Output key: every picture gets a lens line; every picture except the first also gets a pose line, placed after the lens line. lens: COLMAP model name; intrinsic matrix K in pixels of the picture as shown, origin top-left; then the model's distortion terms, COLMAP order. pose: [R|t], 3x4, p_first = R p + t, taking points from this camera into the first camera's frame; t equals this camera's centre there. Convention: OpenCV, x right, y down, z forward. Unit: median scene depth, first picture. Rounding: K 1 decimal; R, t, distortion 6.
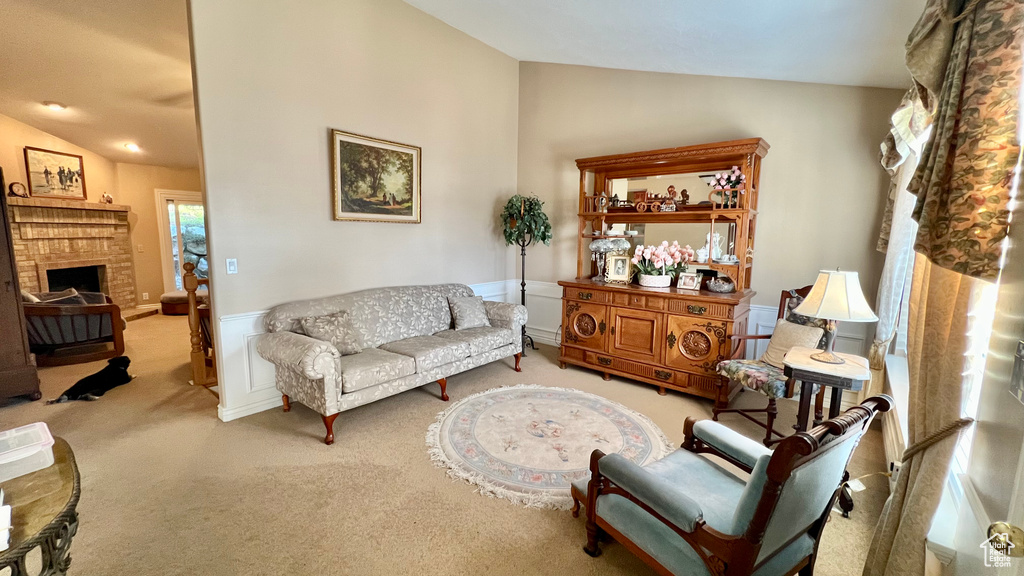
lens RADIAL K [[403.6, 0, 512.0], [0, 403.6, 288.0], [0, 0, 1]] dist [-0.000681, -0.000177]
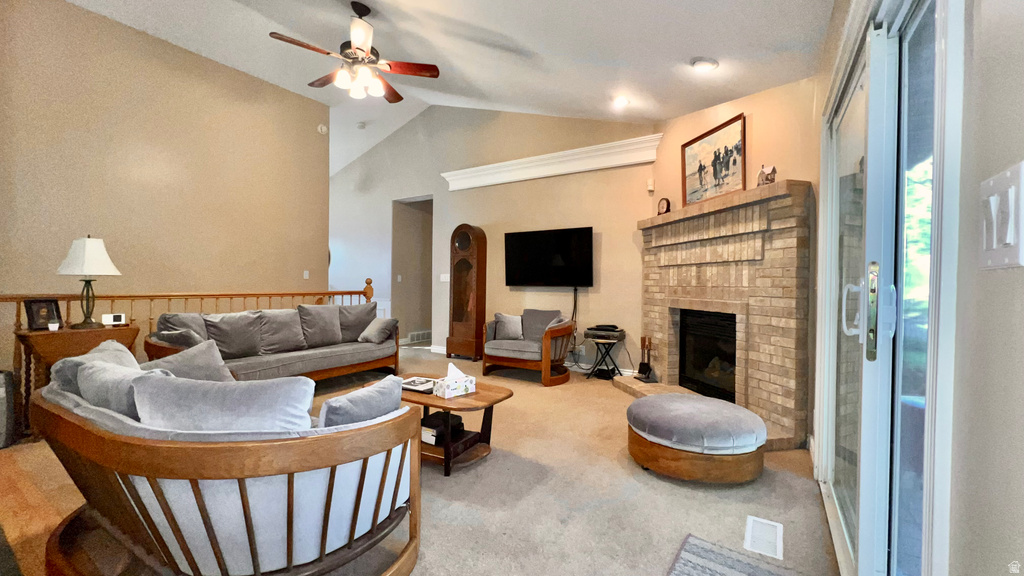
lens RADIAL K [[414.5, 0, 512.0], [0, 414.5, 288.0], [0, 0, 1]] dist [-0.000334, -0.000053]
pose [[-0.989759, -0.027696, -0.140037, -0.692947], [-0.048161, 0.988268, 0.144934, -0.161332], [0.134380, 0.150194, -0.979481, 1.555154]]
